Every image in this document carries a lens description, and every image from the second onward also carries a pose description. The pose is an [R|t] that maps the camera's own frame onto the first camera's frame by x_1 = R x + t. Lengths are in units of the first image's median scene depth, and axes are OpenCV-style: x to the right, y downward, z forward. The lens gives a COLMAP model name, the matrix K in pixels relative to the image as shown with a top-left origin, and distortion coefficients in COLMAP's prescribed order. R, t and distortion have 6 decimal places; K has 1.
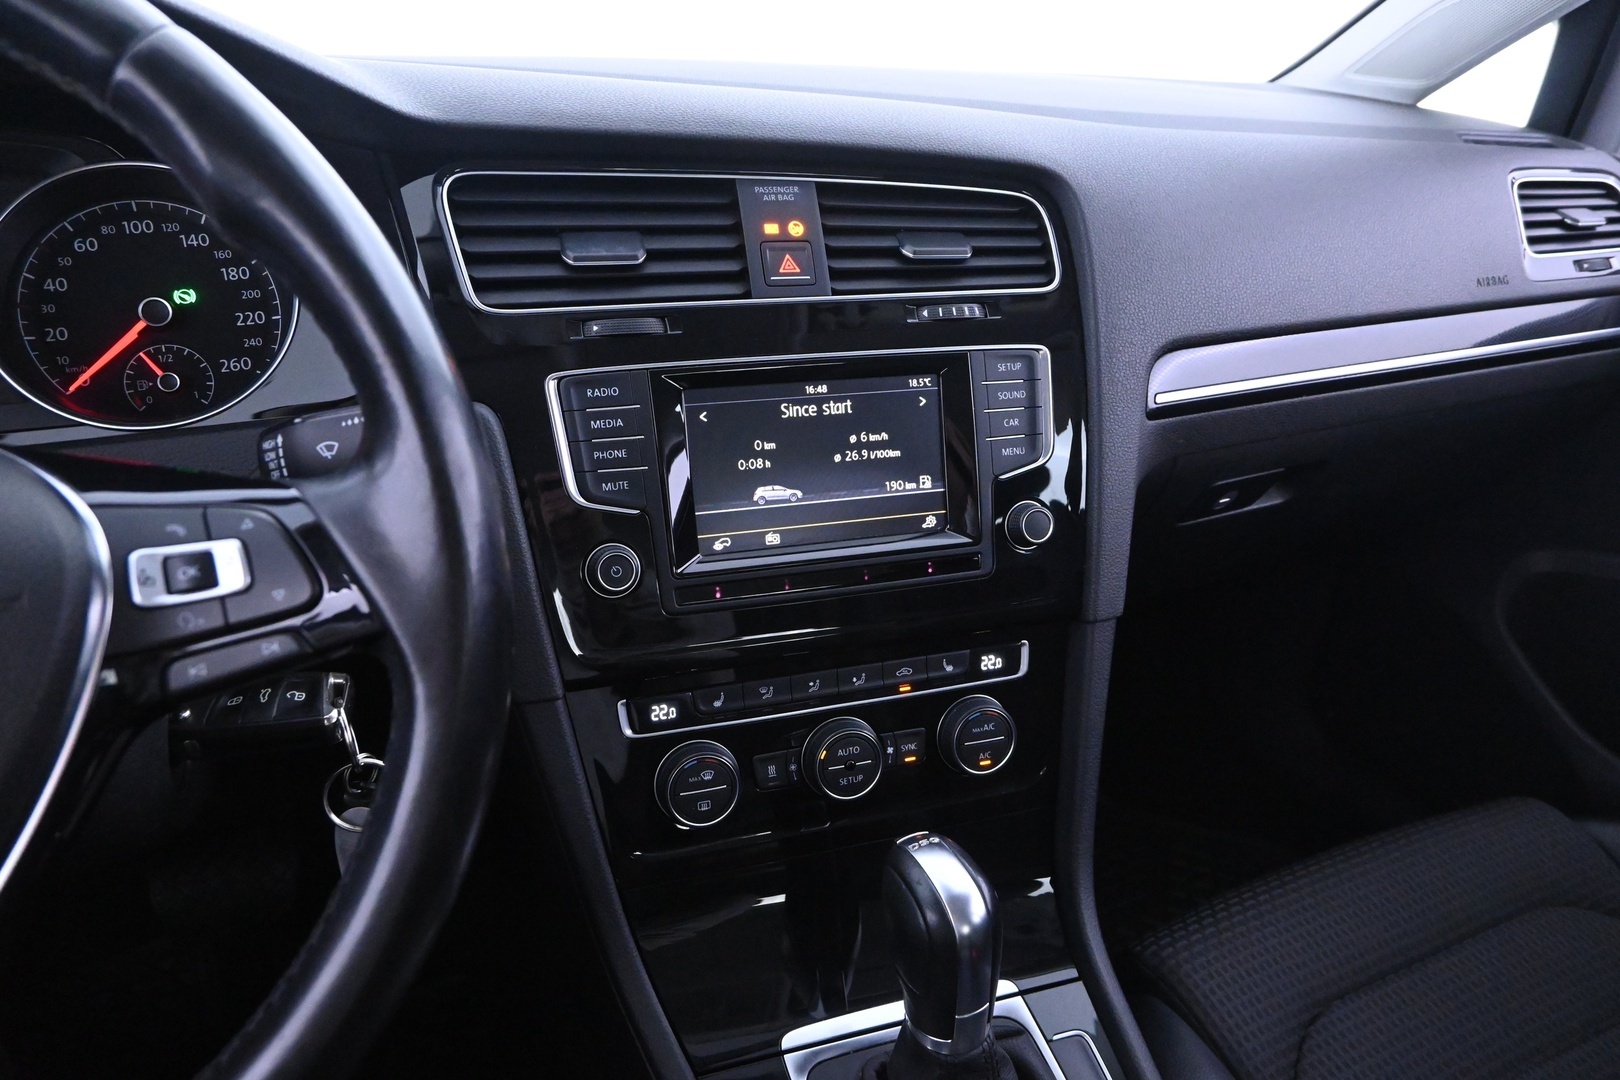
lens RADIAL K [[1106.8, 0, 810.0], [0, 1106.8, 540.0], [0, 0, 1]] dist [-0.001176, 0.005565]
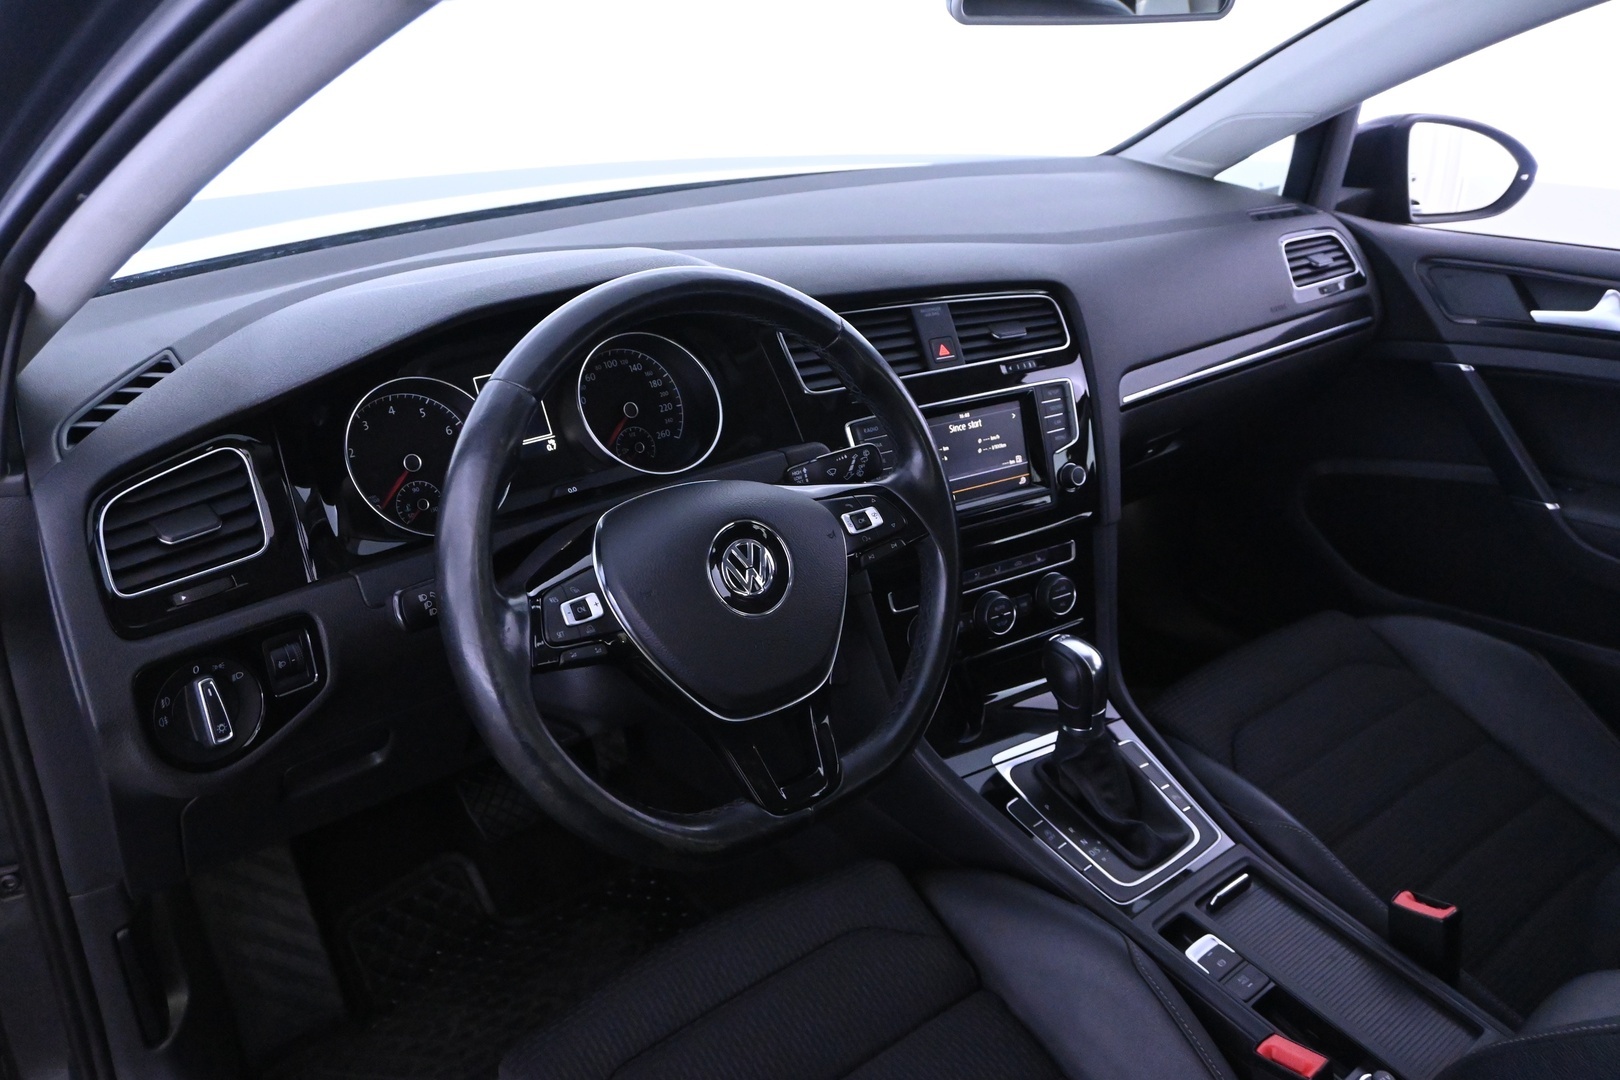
lens RADIAL K [[1358.3, 0, 810.0], [0, 1358.3, 540.0], [0, 0, 1]] dist [0.006738, -0.002083]
pose [[0.968923, -0.117130, 0.217874, -0.736956], [0.115904, 0.993089, 0.018446, -0.000778], [-0.218529, 0.007380, 0.975803, -1.122386]]
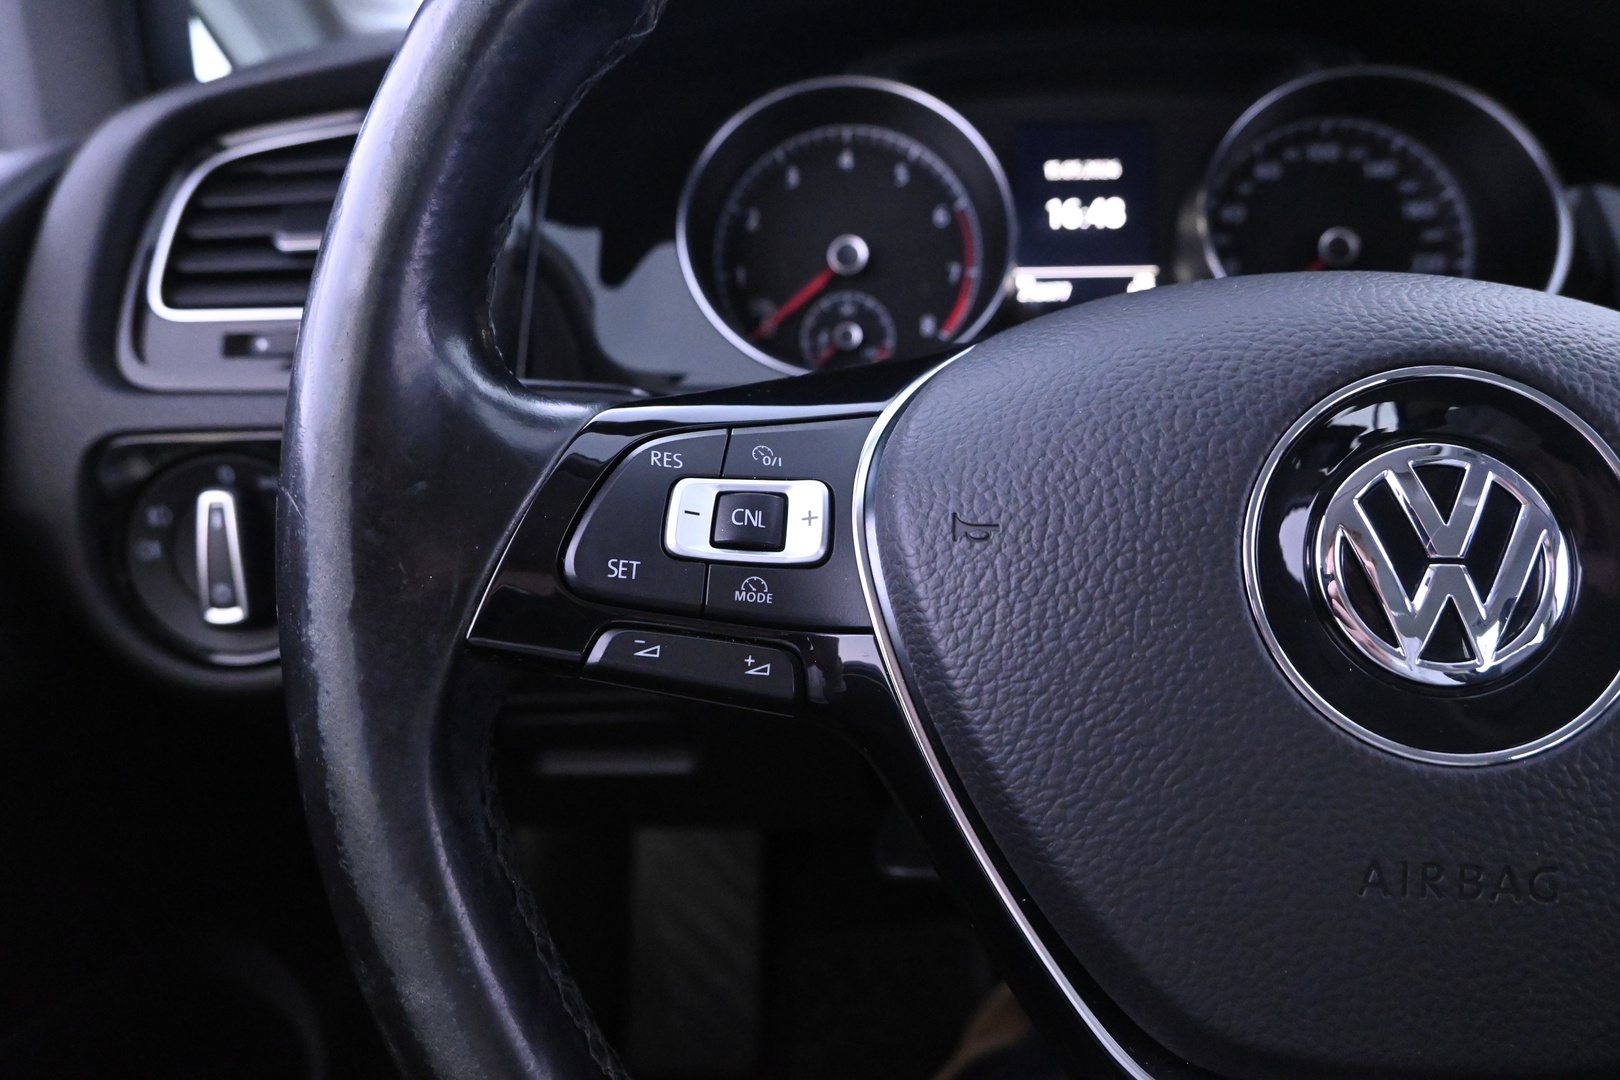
lens RADIAL K [[1106.8, 0, 810.0], [0, 1106.8, 540.0], [0, 0, 1]] dist [-0.001176, 0.005565]
pose [[0.882015, 0.138956, -0.450268, -0.482390], [-0.160558, 0.986976, -0.009925, 0.080401], [0.443025, 0.081048, 0.892838, 0.071215]]
